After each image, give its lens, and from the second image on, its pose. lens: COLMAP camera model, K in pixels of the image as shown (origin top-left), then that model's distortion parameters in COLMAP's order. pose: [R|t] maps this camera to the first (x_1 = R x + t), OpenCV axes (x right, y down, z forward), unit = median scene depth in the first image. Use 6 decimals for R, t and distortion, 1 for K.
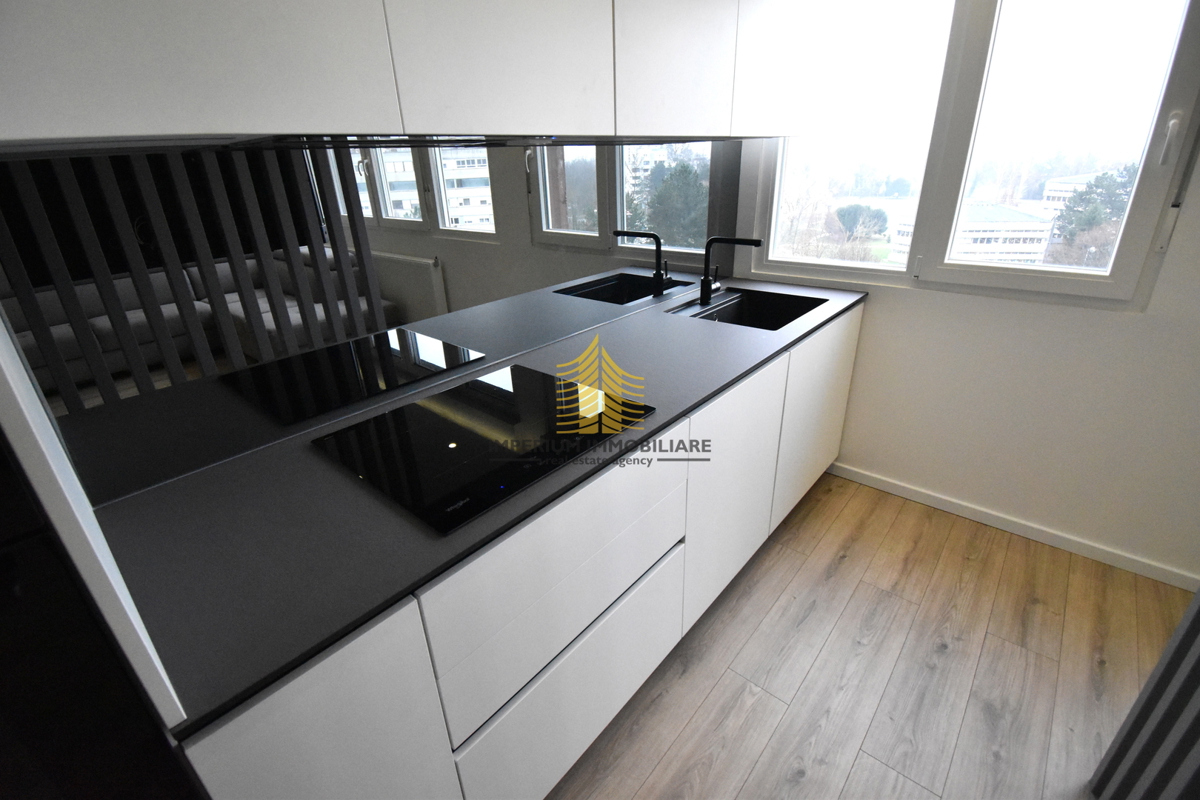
lens RADIAL K [[531.4, 0, 602.5], [0, 531.4, 397.2], [0, 0, 1]] dist [-0.013532, -0.000835]
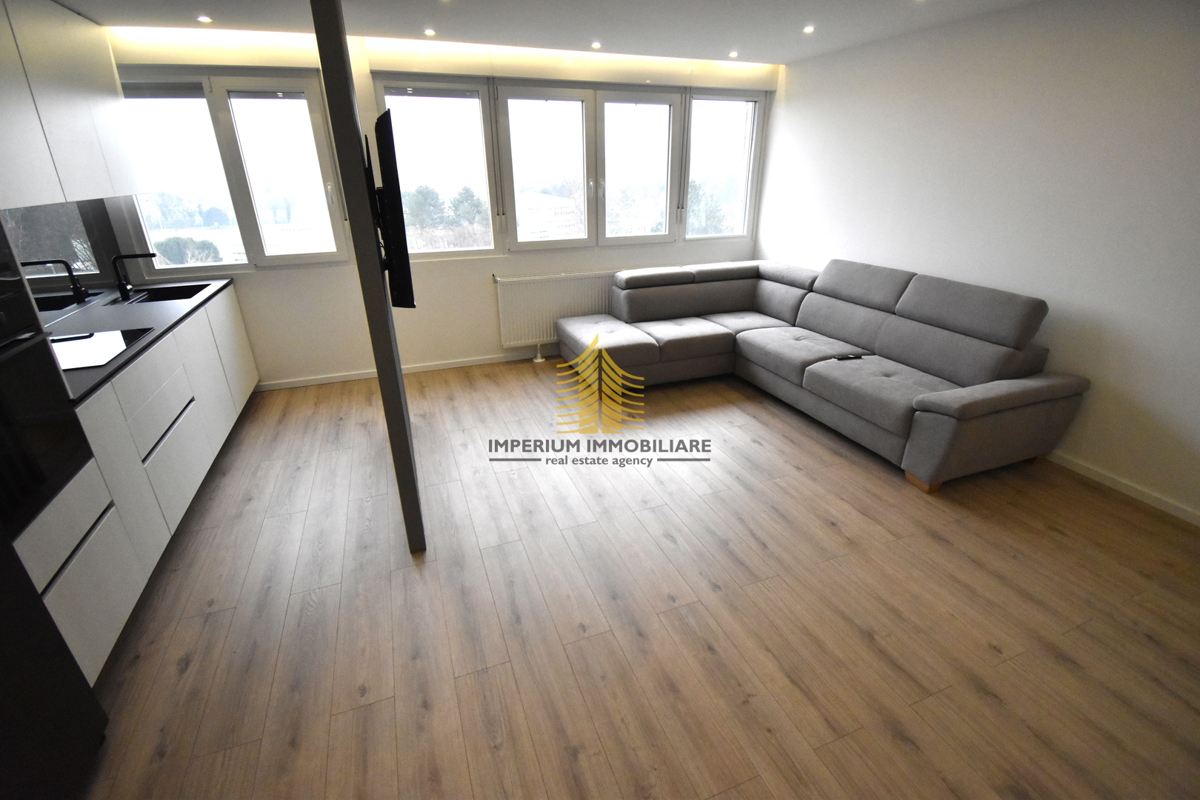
lens RADIAL K [[531.4, 0, 602.5], [0, 531.4, 397.2], [0, 0, 1]] dist [-0.013532, -0.000835]
pose [[0.463373, -0.320802, 0.826058, -0.515143], [0.357358, 0.920663, 0.157084, 0.337720], [-0.810913, 0.222409, 0.541252, -0.879908]]
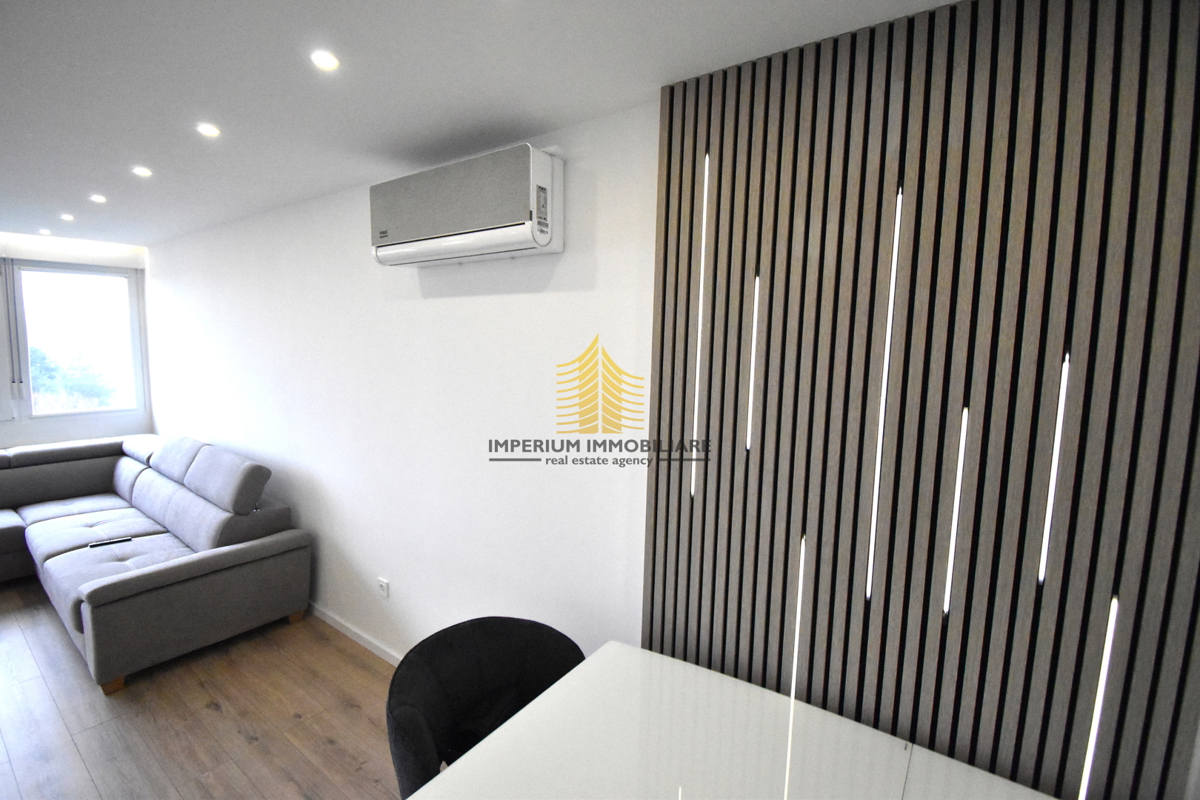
lens RADIAL K [[531.4, 0, 602.5], [0, 531.4, 397.2], [0, 0, 1]] dist [-0.013532, -0.000835]
pose [[-0.087060, -0.076058, 0.993295, -0.312884], [0.387814, 0.915838, 0.104118, 0.761097], [-0.917617, 0.394279, -0.050237, -1.976542]]
